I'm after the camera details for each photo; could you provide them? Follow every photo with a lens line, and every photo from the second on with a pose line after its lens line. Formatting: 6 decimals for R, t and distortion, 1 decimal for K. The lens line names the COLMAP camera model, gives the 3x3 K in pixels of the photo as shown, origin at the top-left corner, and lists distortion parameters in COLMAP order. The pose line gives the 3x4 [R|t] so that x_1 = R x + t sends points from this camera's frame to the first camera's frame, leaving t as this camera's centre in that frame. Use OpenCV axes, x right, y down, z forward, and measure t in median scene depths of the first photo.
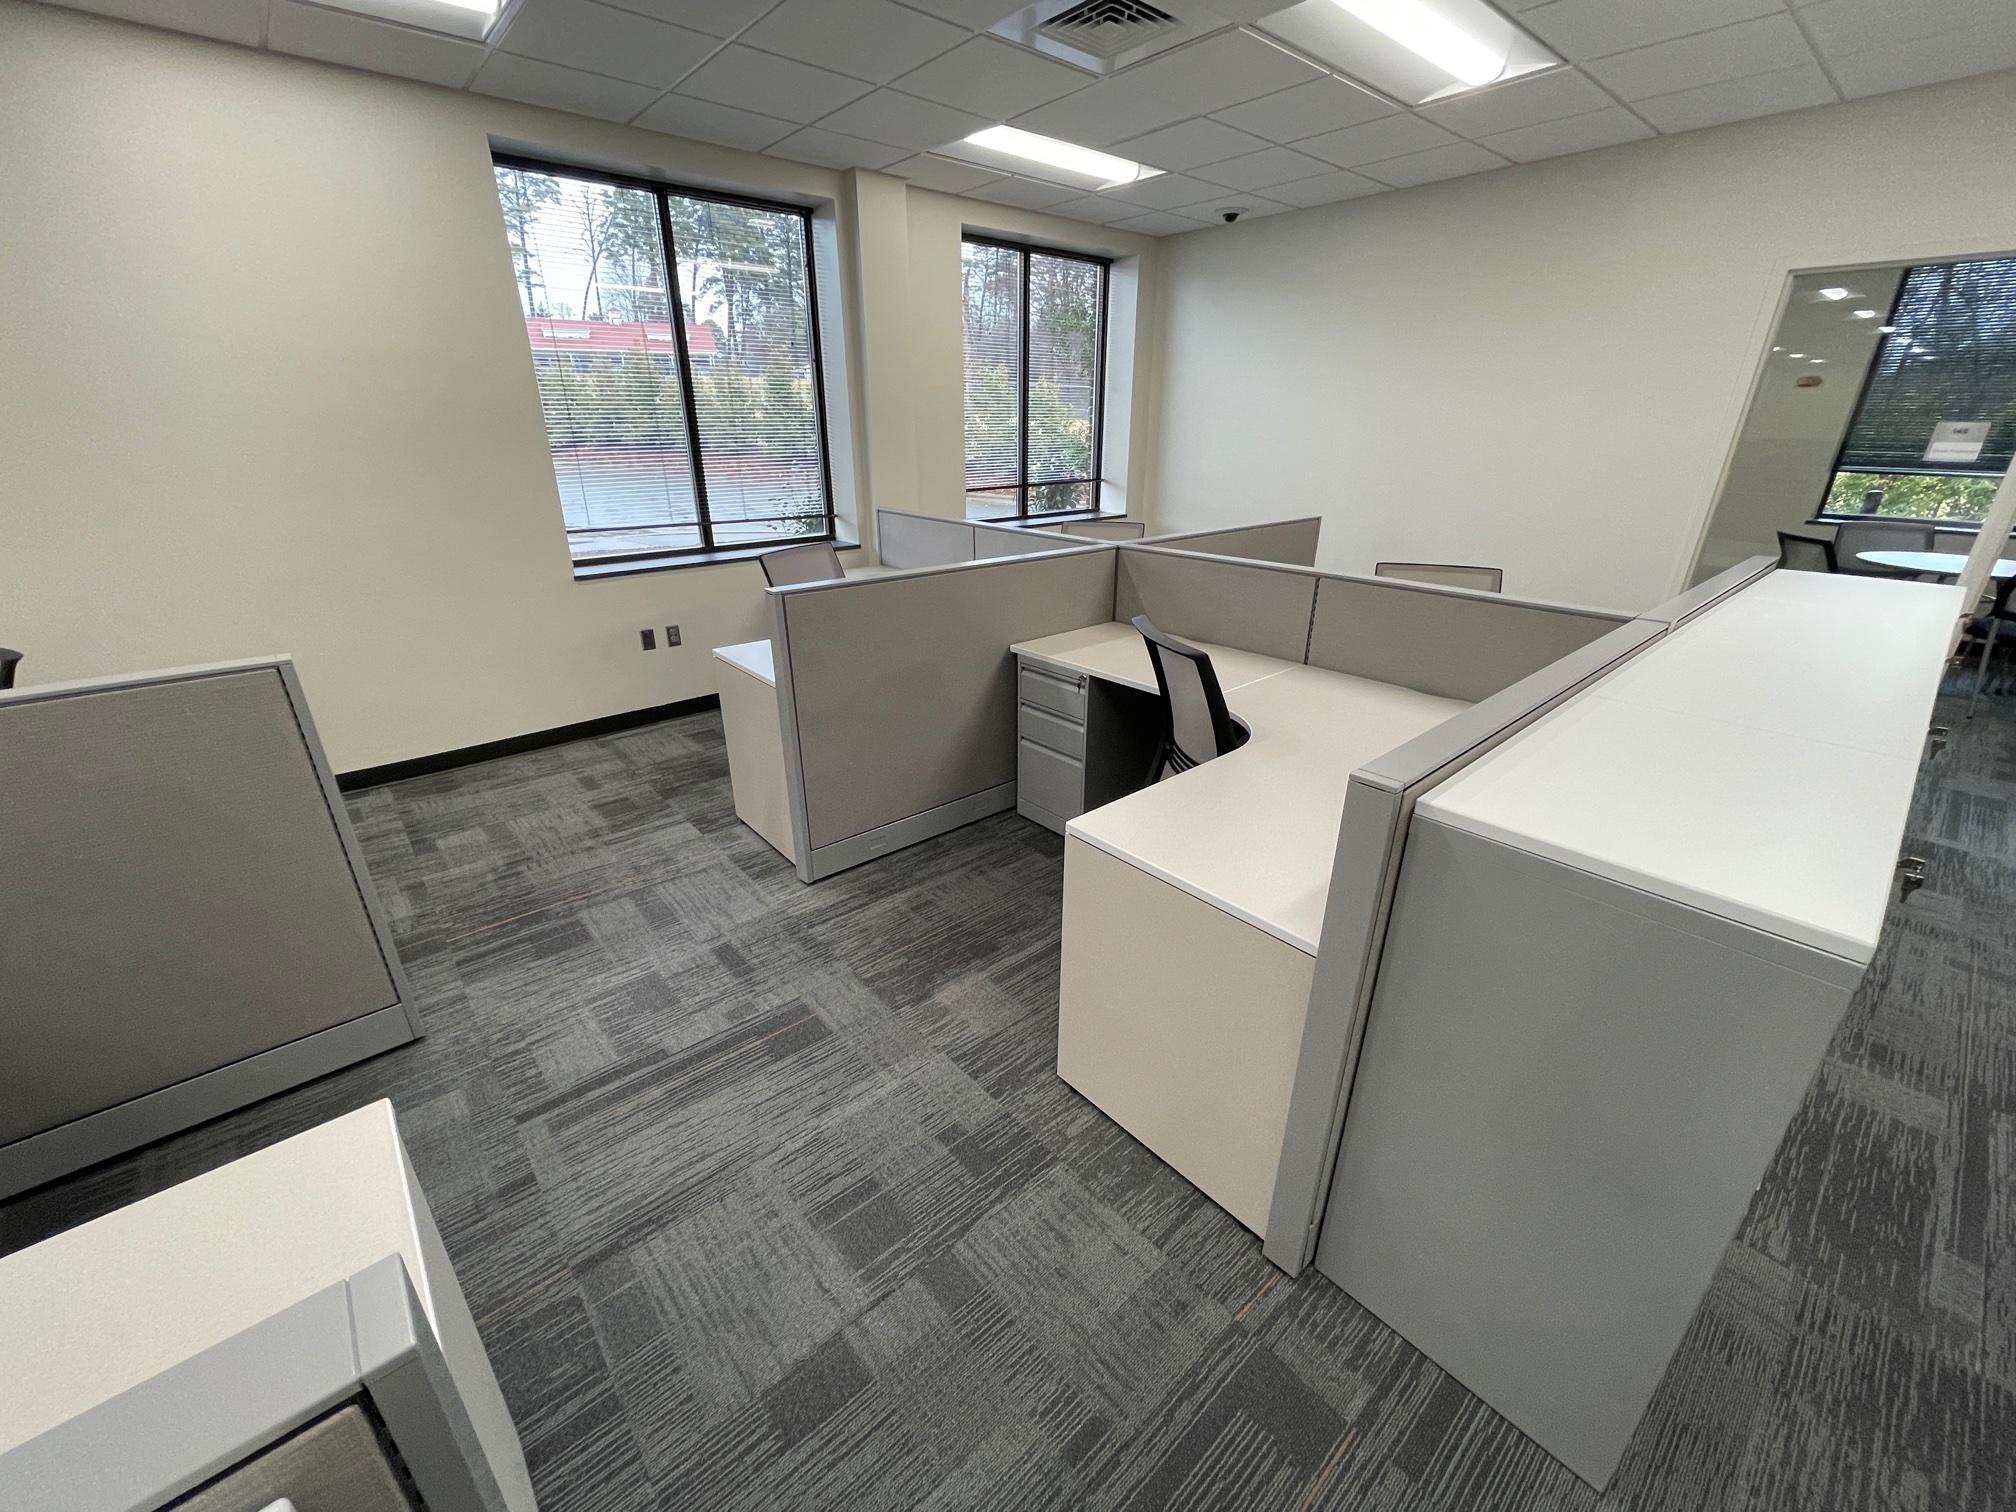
lens RADIAL K [[806.6, 0, 1008.0], [0, 806.6, 756.0], [0, 0, 1]] dist [0.000068, 0.000303]
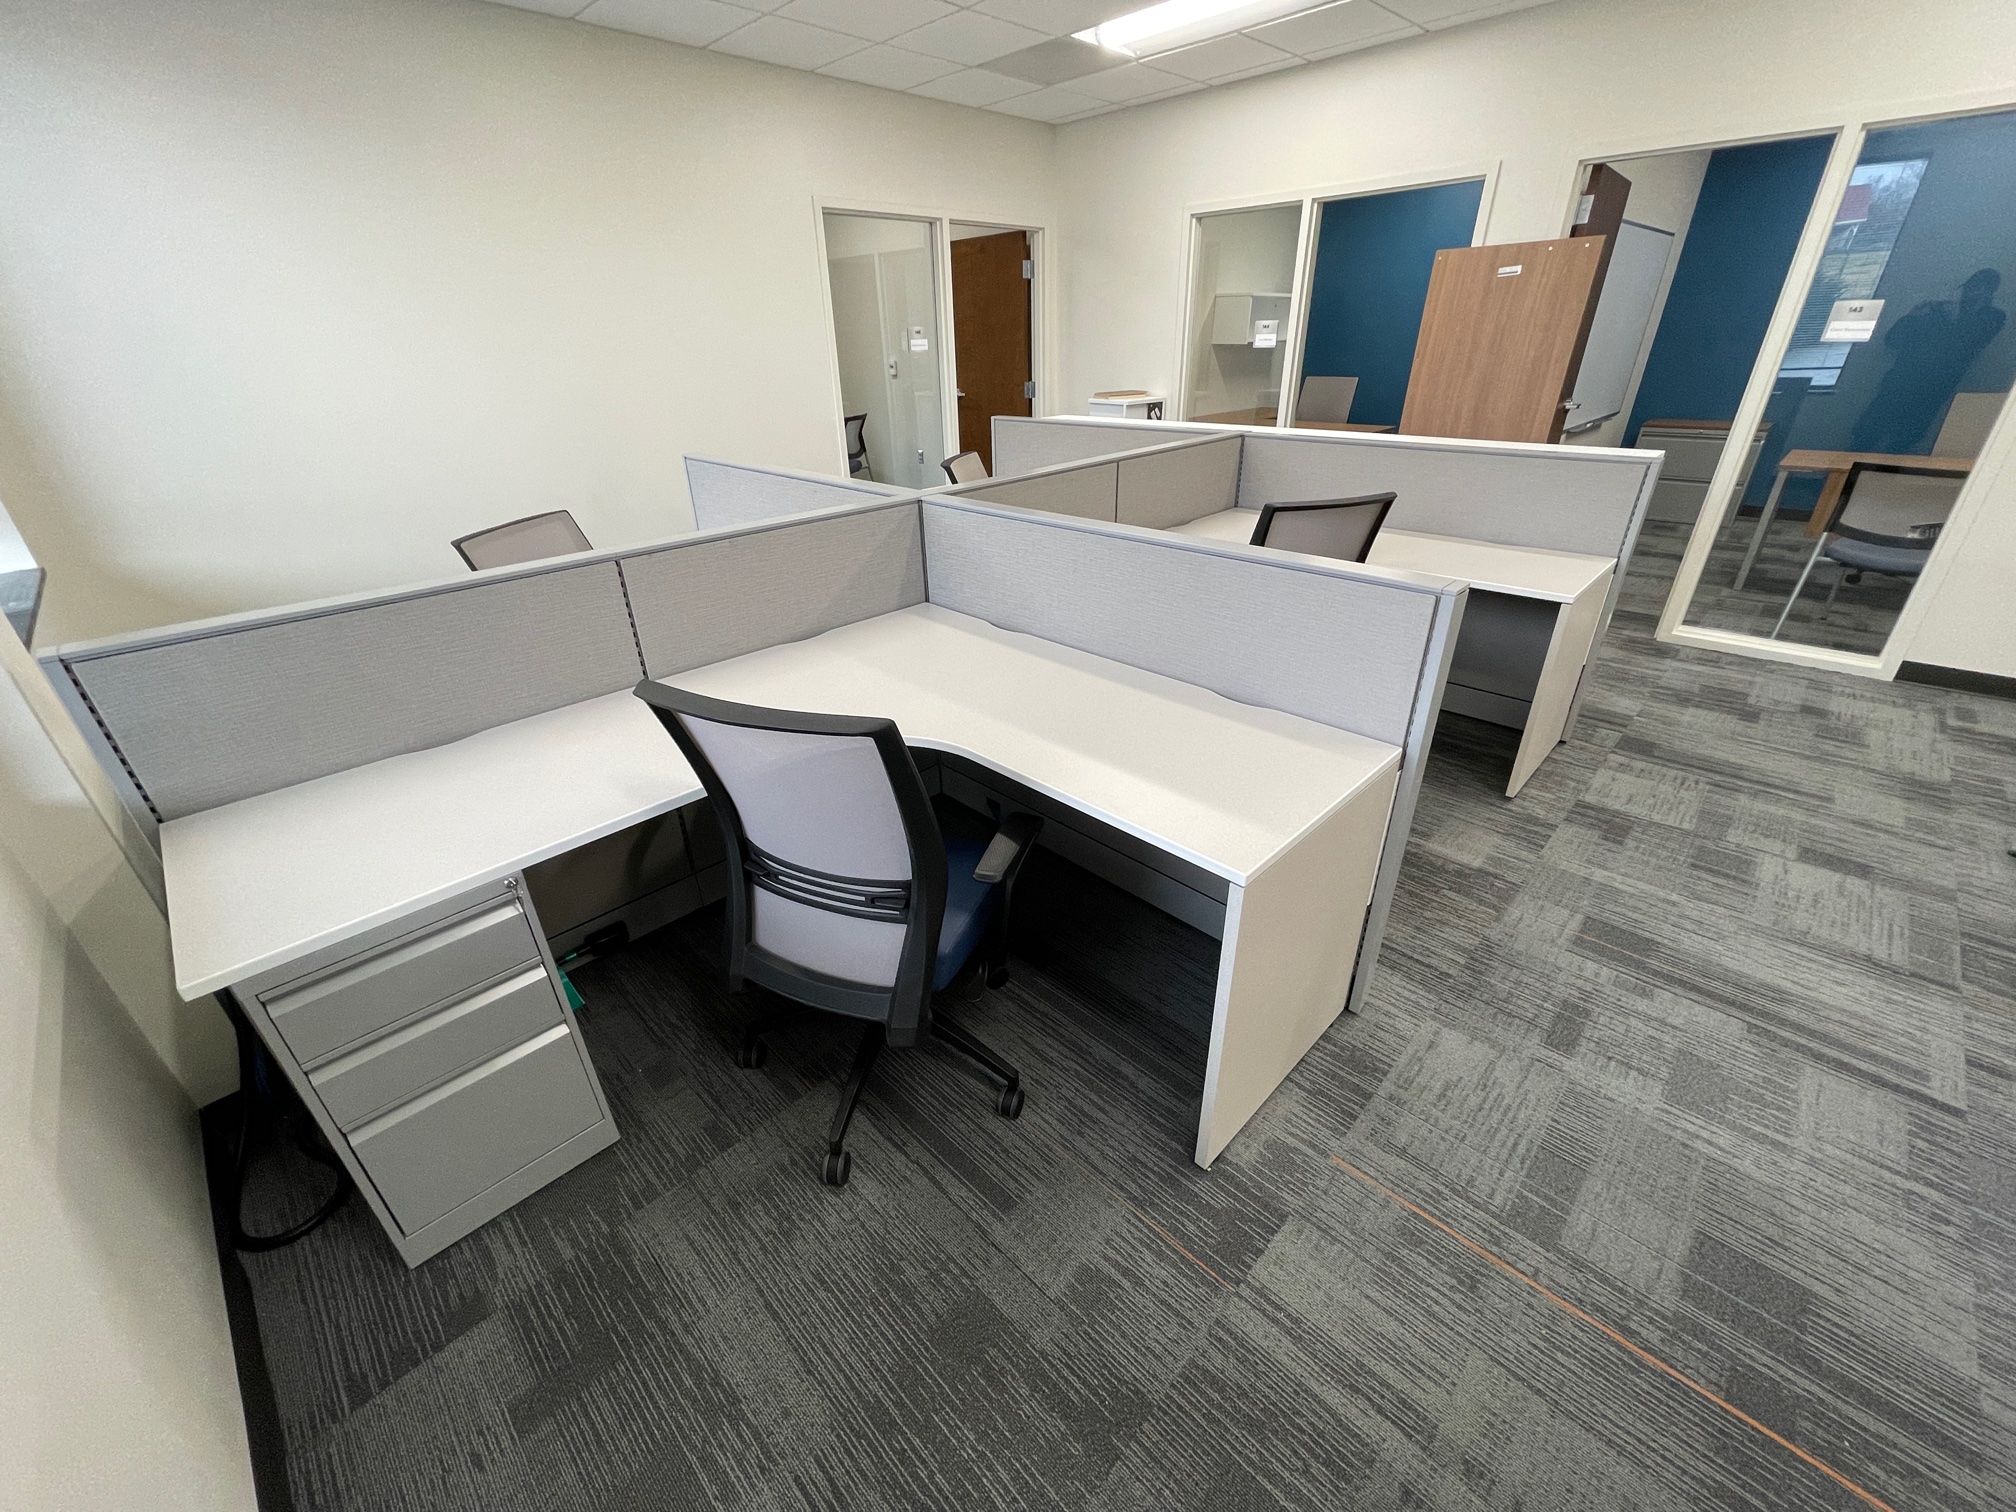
lens RADIAL K [[806.6, 0, 1008.0], [0, 806.6, 756.0], [0, 0, 1]] dist [0.000068, 0.000303]
pose [[-0.075753, -0.460576, 0.884382, -1.013112], [0.411675, 0.793364, 0.448438, -0.607133], [-0.908177, 0.398048, 0.129508, 1.508818]]
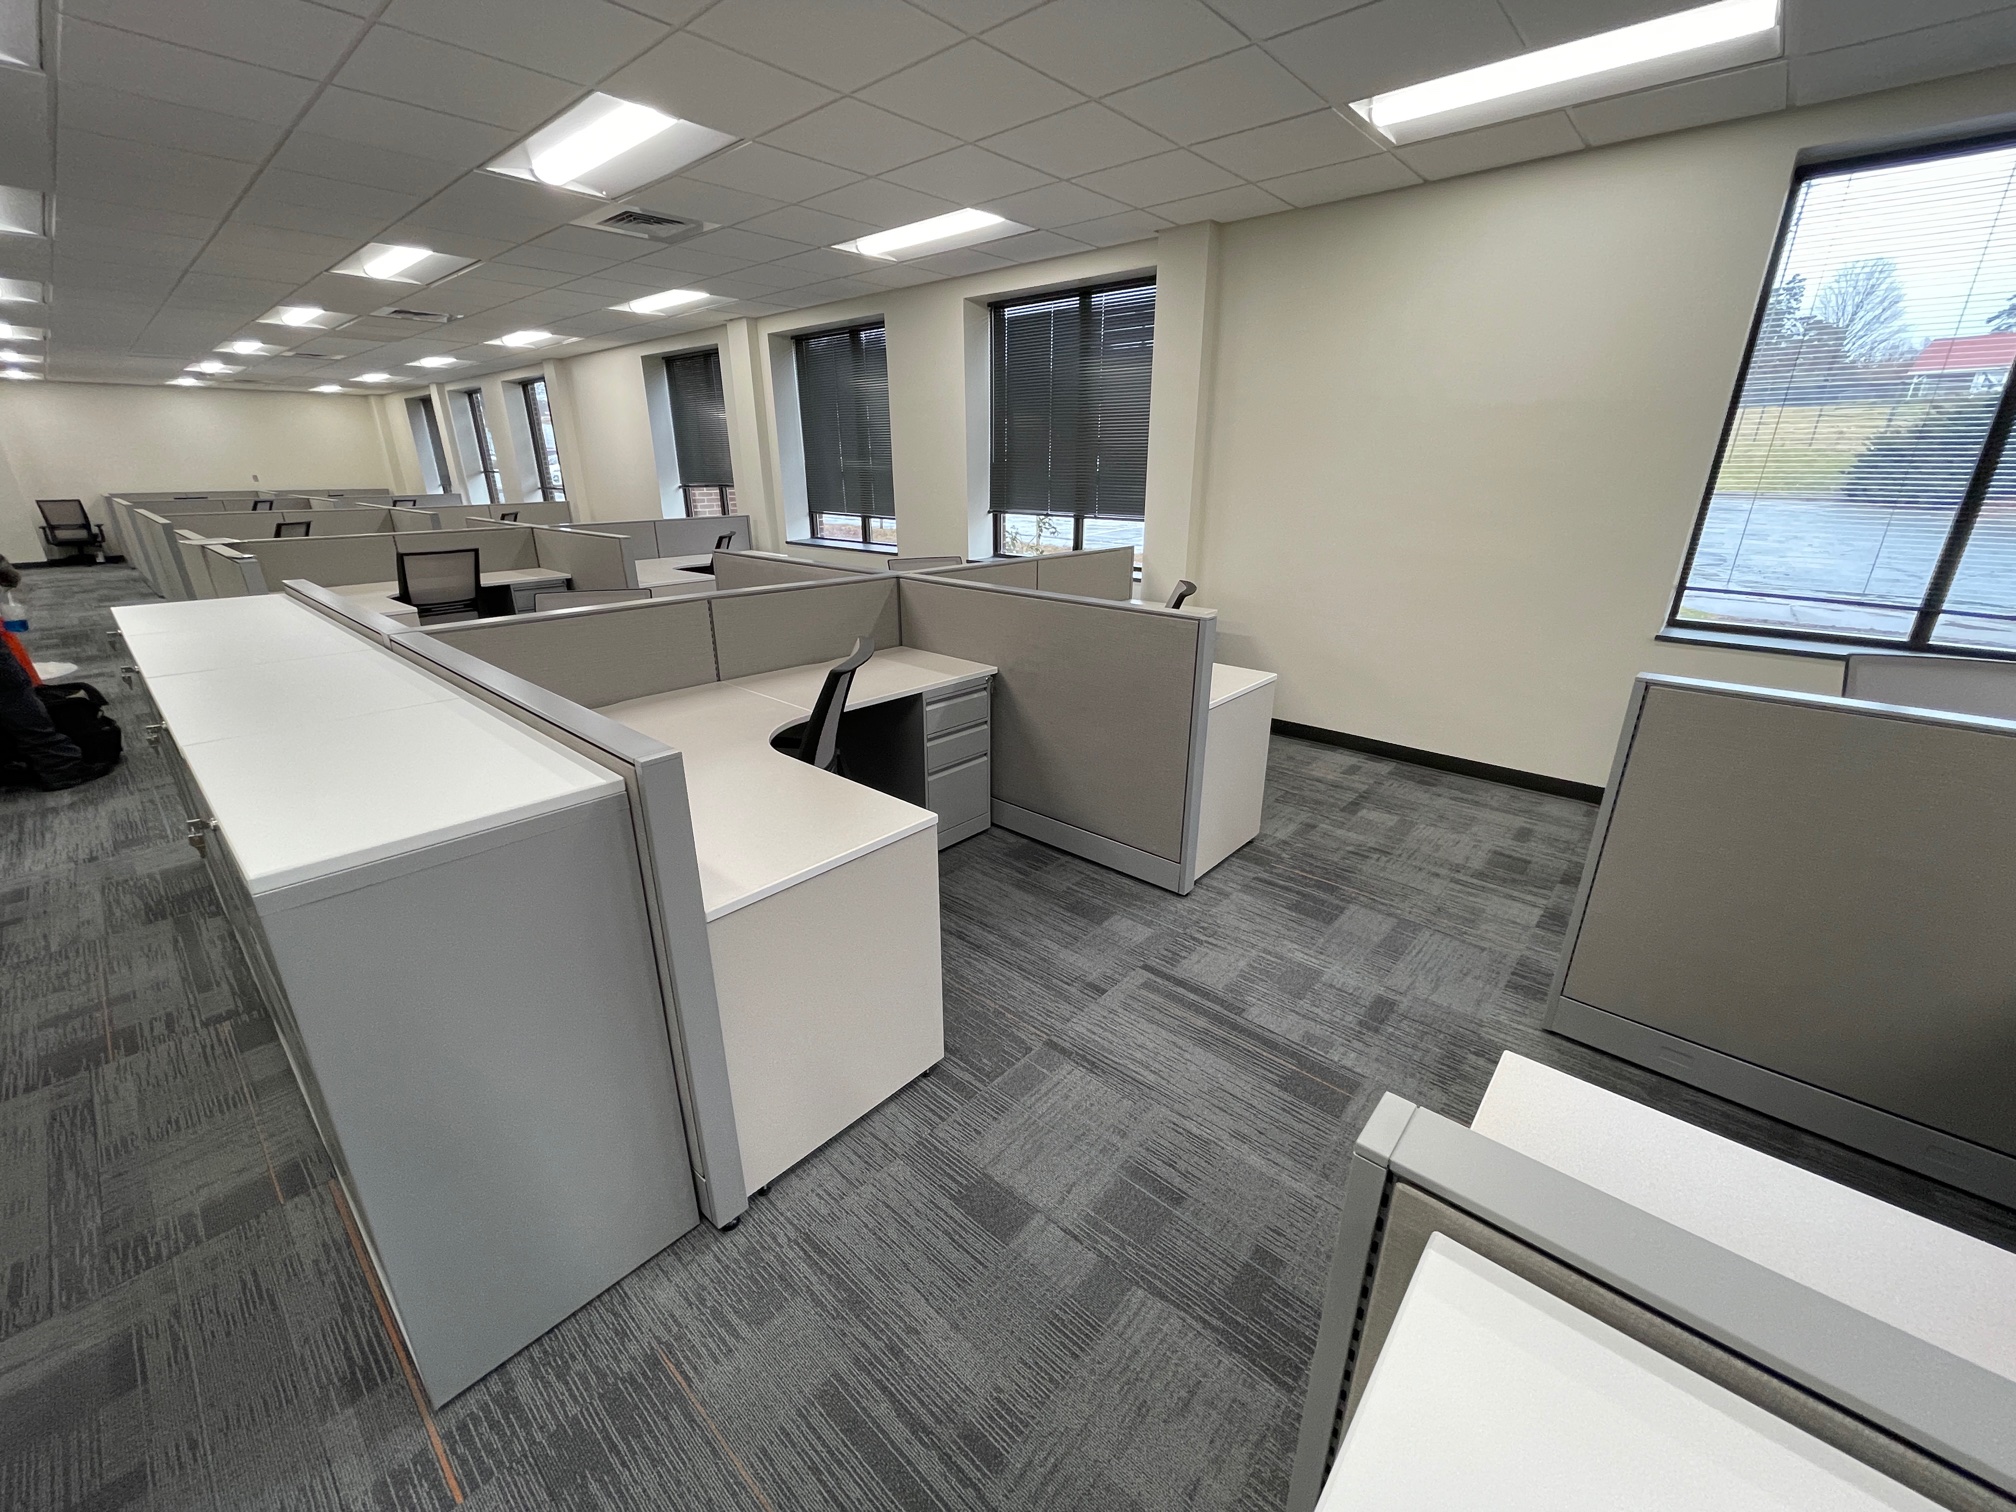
lens RADIAL K [[818.4, 0, 1021.8], [0, 818.4, 757.6], [0, 0, 1]] dist [-0.000009, 0.000229]
pose [[0.141577, 0.341270, -0.929242, 0.473475], [-0.386609, 0.883212, 0.265462, -0.131395], [0.911312, 0.321670, 0.256980, 0.311199]]
